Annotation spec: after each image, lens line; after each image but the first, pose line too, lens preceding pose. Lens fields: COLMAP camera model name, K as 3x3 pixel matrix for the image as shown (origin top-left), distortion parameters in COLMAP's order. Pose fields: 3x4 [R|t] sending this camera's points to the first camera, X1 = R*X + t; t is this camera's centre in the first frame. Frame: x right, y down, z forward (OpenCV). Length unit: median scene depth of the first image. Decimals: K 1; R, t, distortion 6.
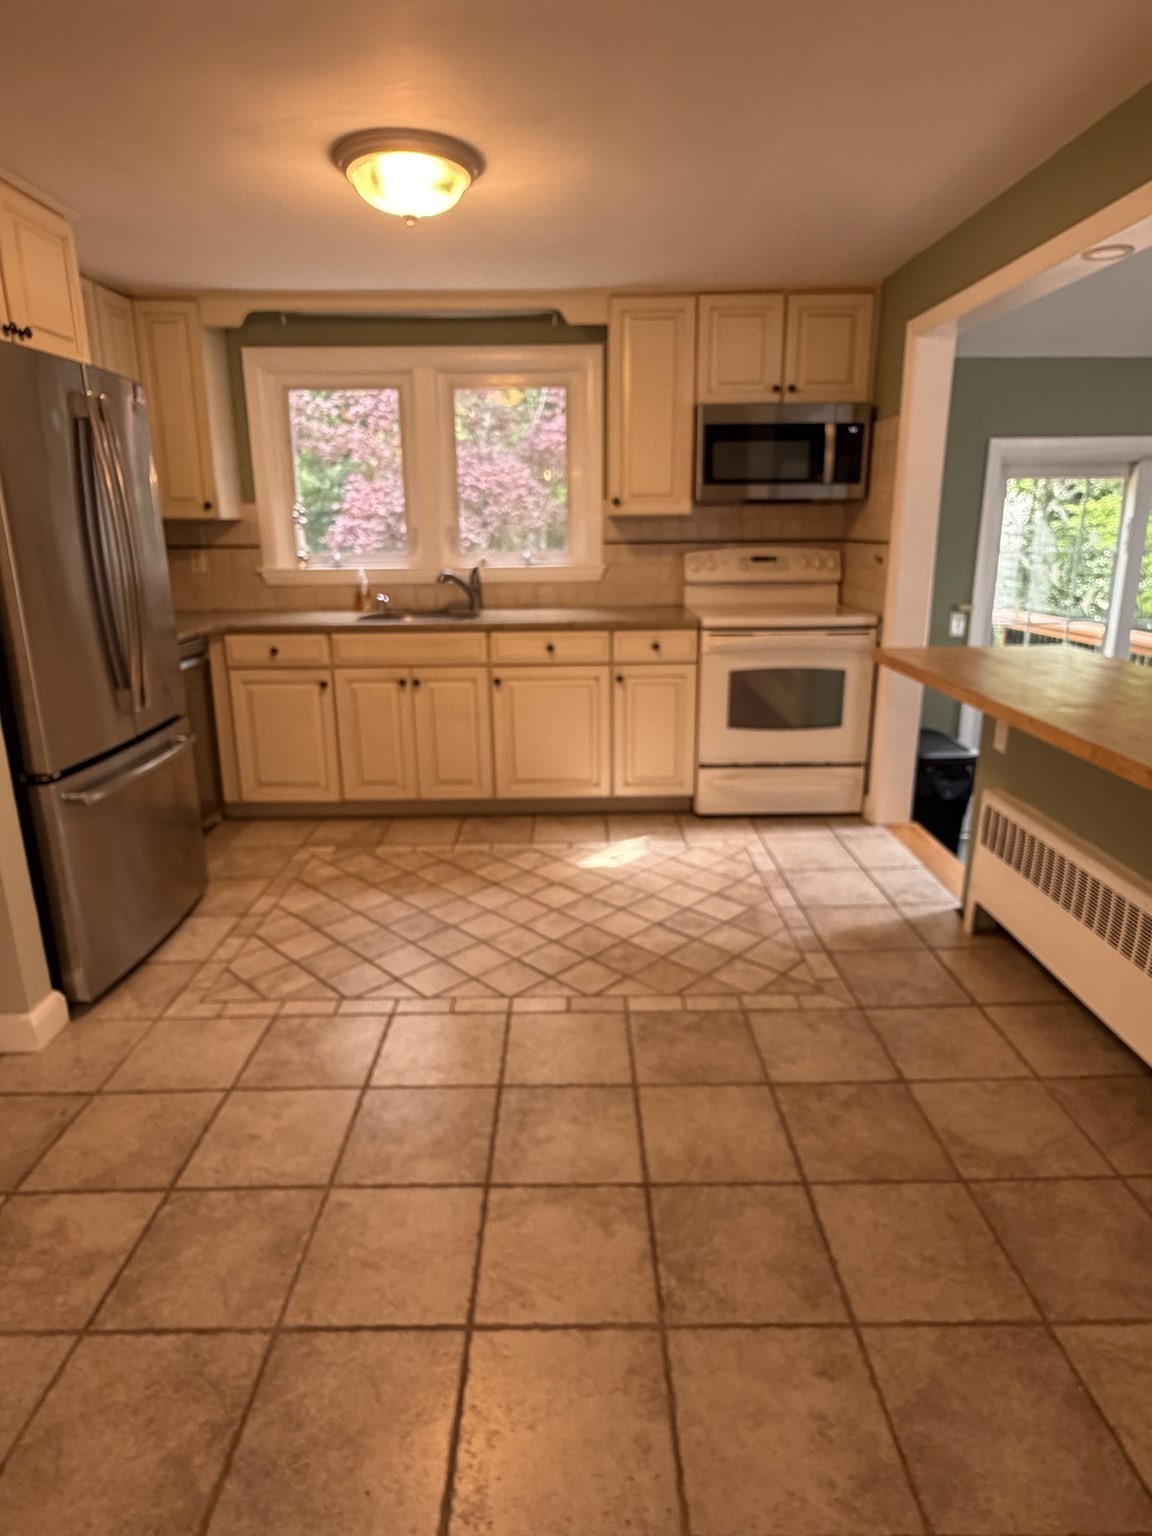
lens RADIAL K [[859.8, 0, 579.6], [0, 859.8, 763.4], [0, 0, 1]] dist [-0.004677, -0.000016]
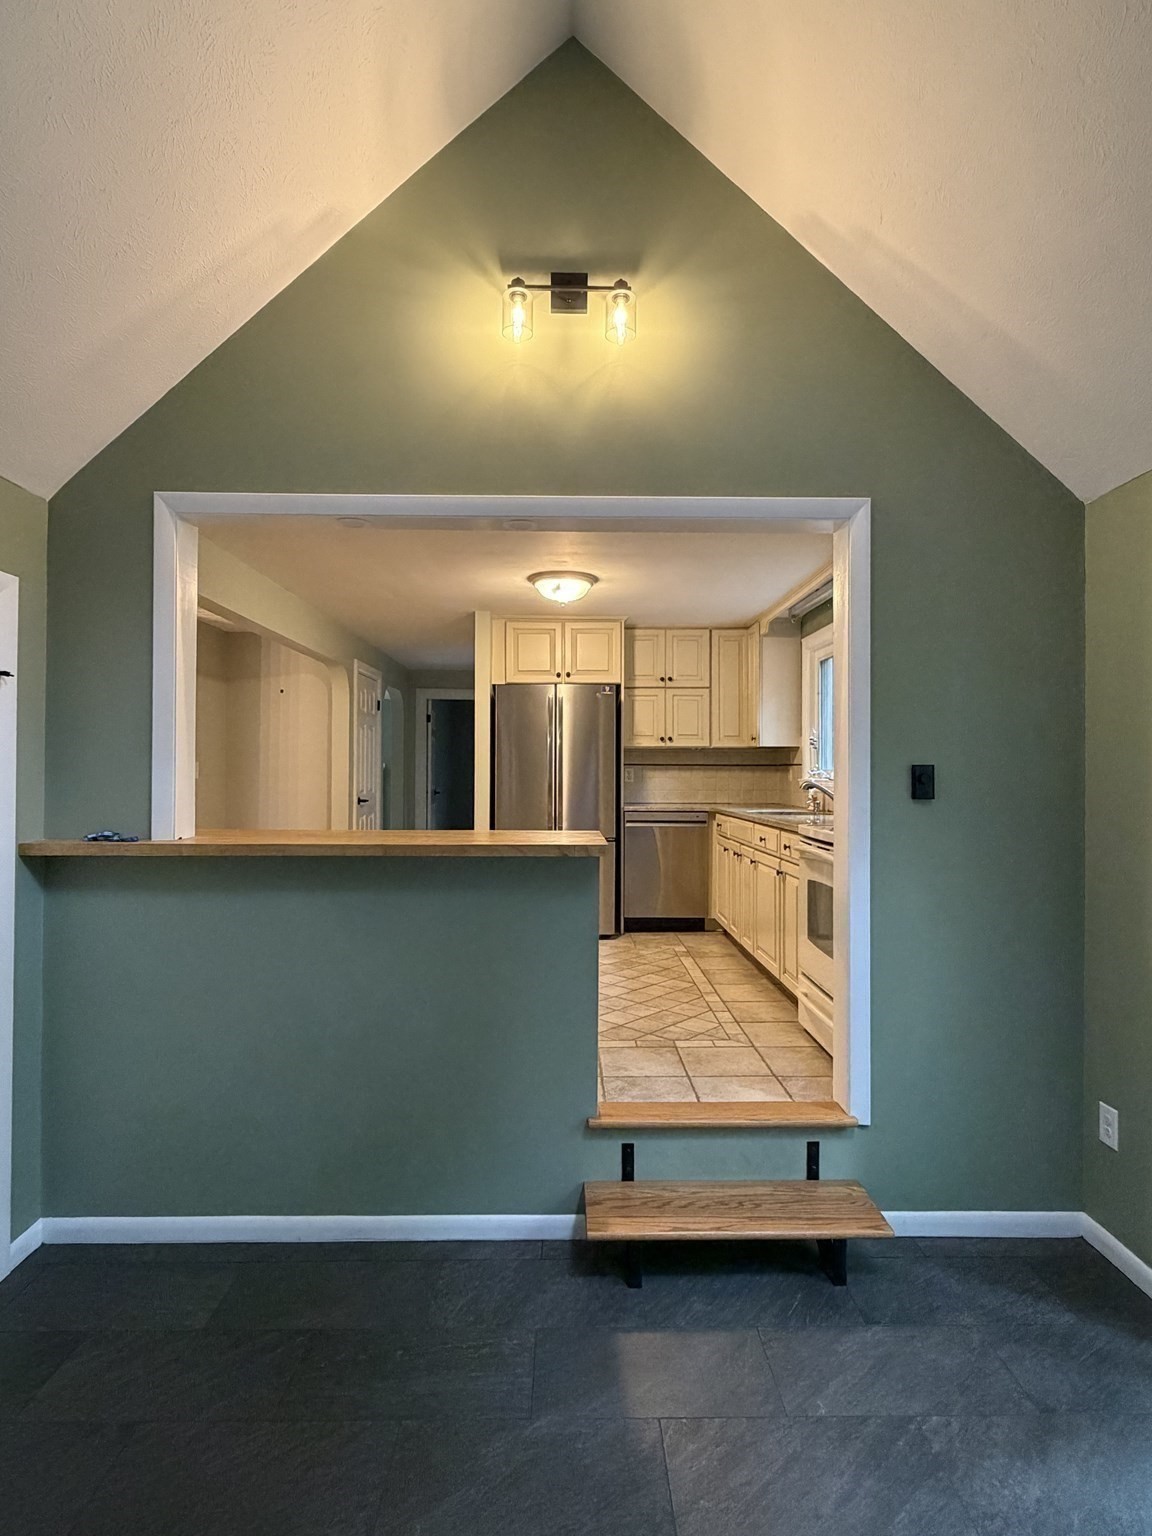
lens RADIAL K [[778.8, 0, 570.7], [0, 778.8, 767.1], [0, 0, 1]] dist [-0.001066, -0.001773]
pose [[0.005935, 0.002007, -0.999980, 1.032324], [-0.270372, 0.962756, 0.000328, -0.152181], [0.962738, 0.270365, 0.006257, 0.658932]]
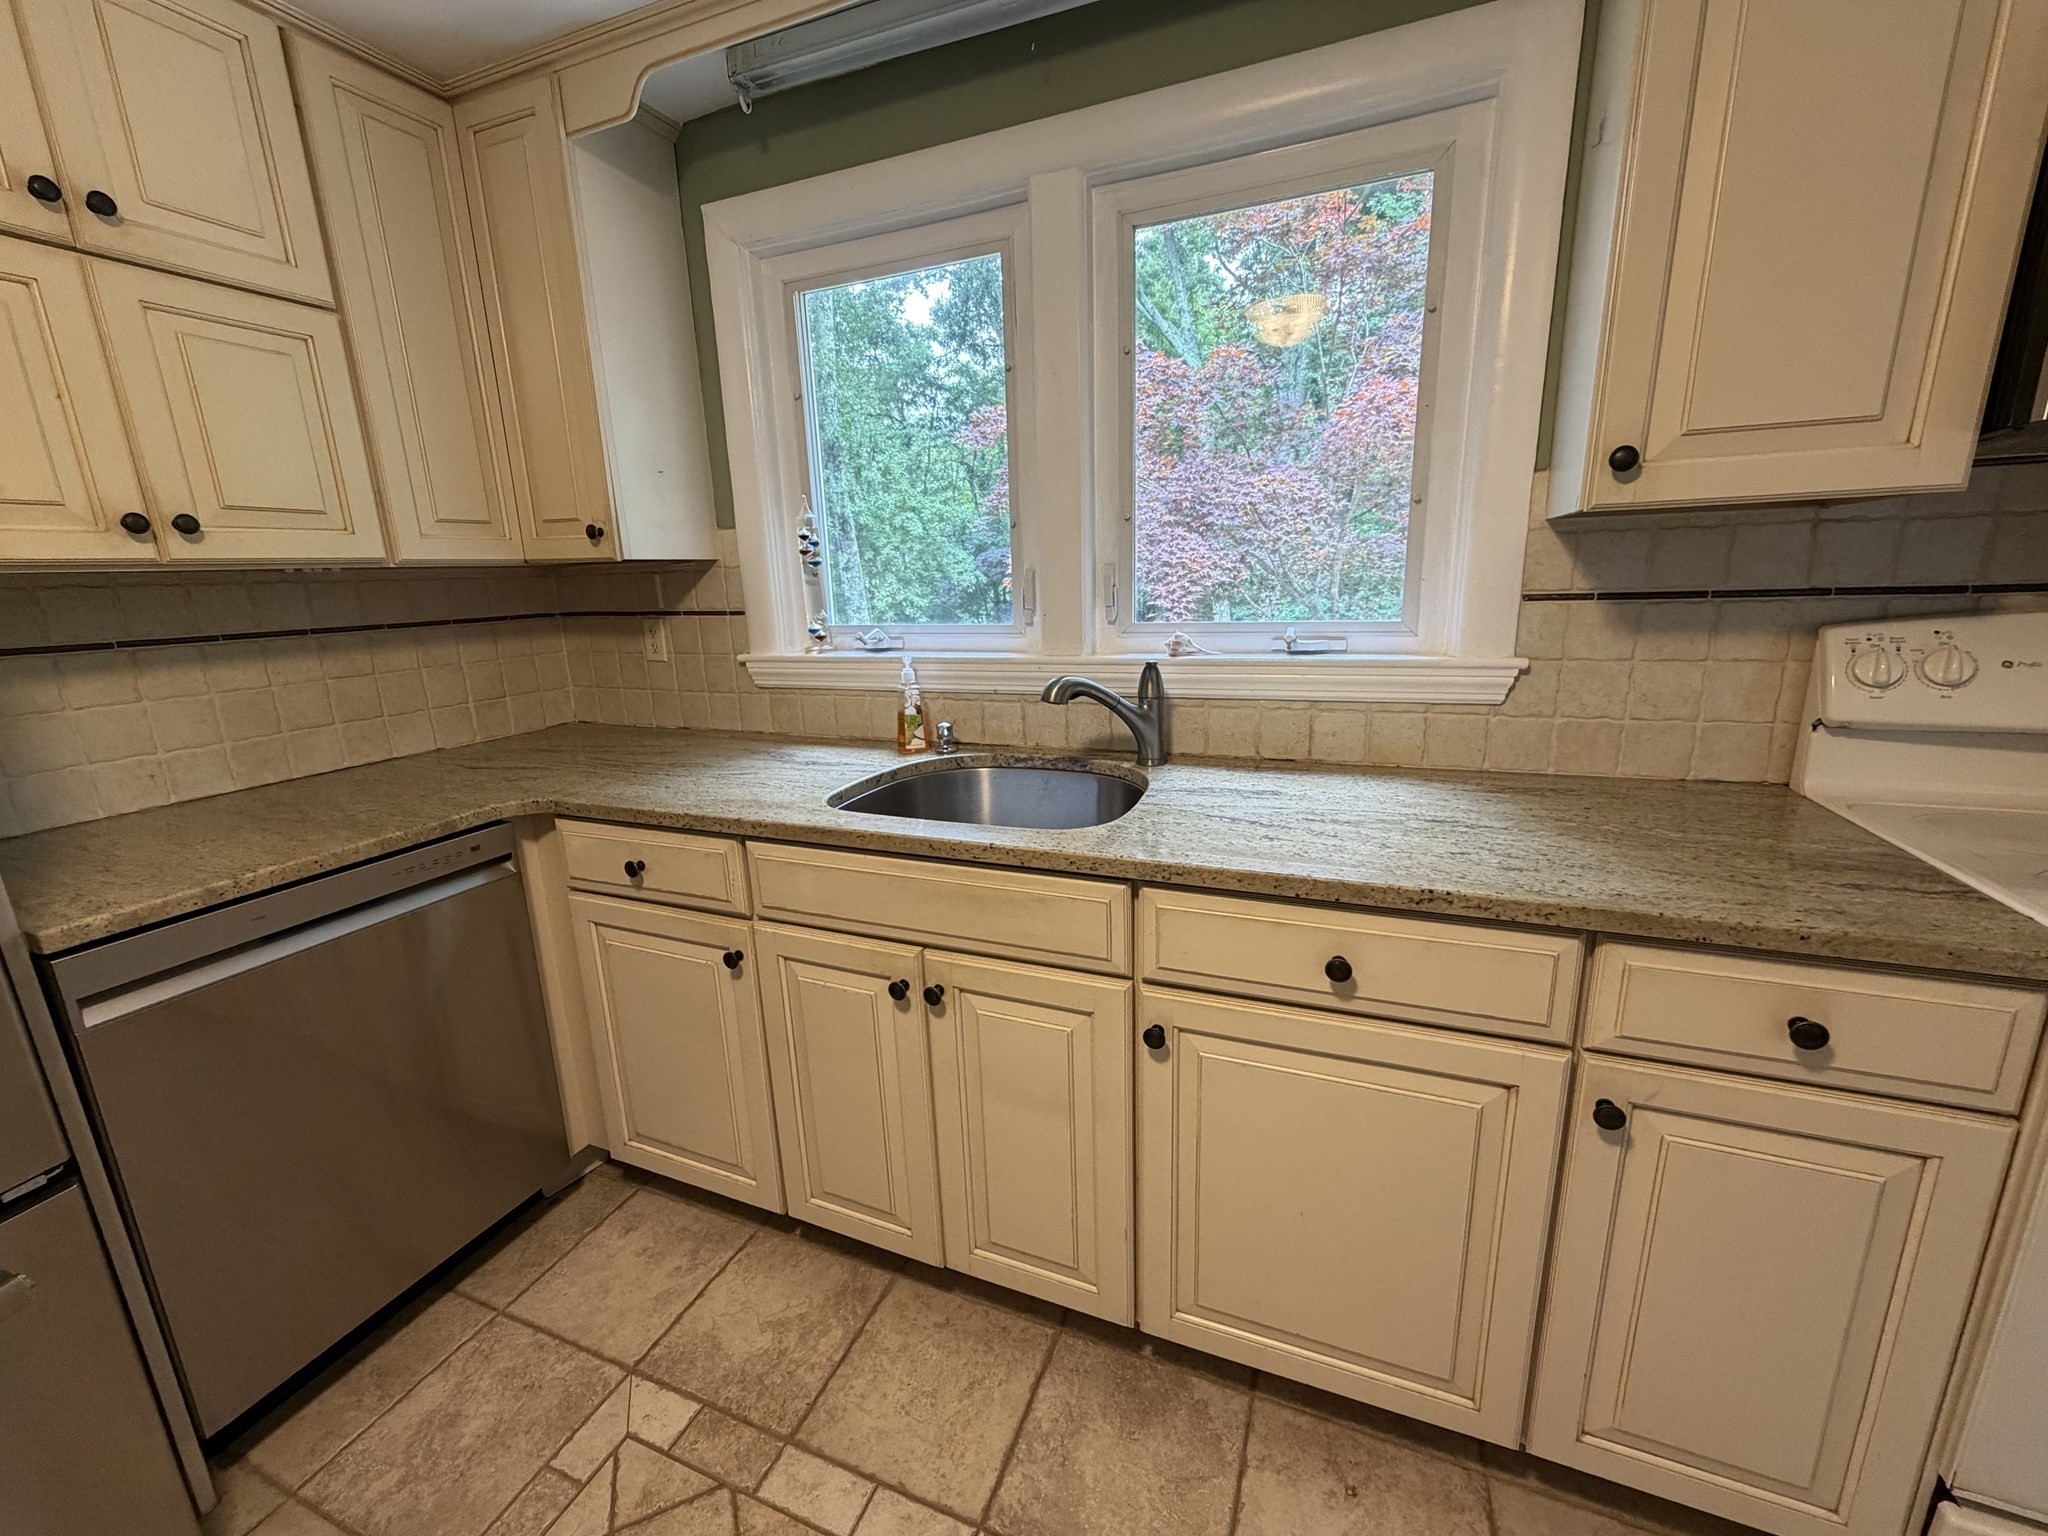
lens RADIAL K [[825.0, 0, 1021.8], [0, 825.0, 766.1], [0, 0, 1]] dist [0.001576, 0.000313]
pose [[0.922285, 0.066334, -0.380775, -0.029319], [-0.078815, 0.996740, -0.017260, -0.178275], [0.378389, 0.045930, 0.924506, 0.659690]]
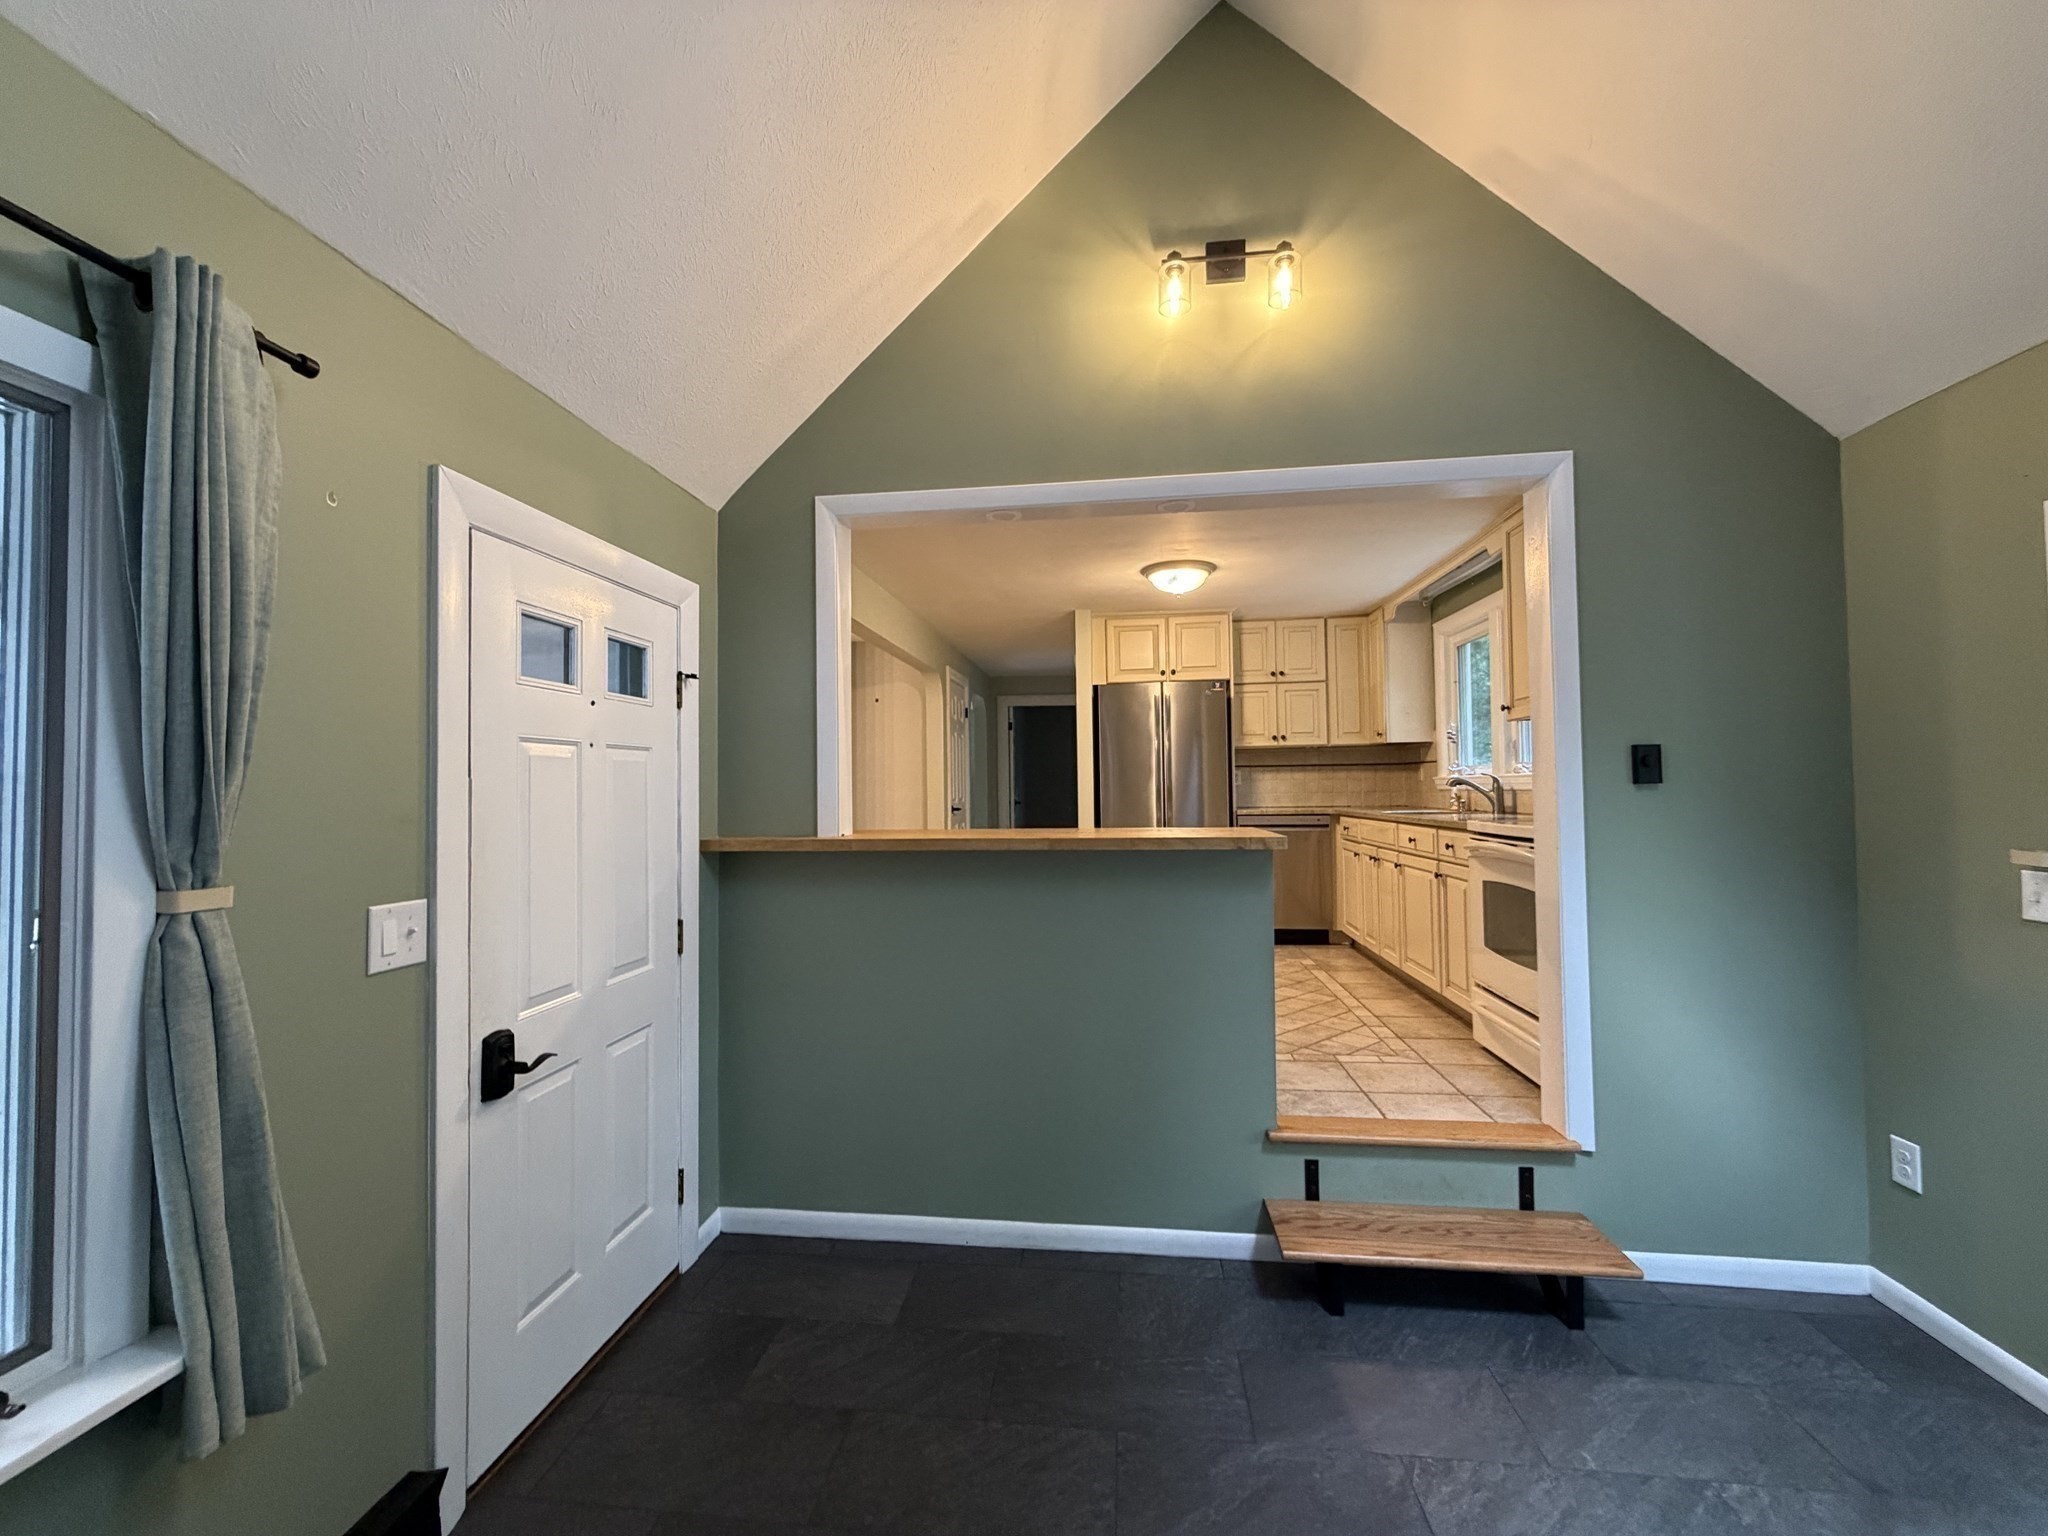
lens RADIAL K [[812.3, 0, 1013.7], [0, 812.3, 766.0], [0, 0, 1]] dist [-0.002546, 0.000326]
pose [[-0.132980, -0.015400, -0.990999, 1.042199], [-0.250228, 0.968009, 0.018535, -0.111229], [0.959011, 0.250441, -0.132579, 0.578492]]
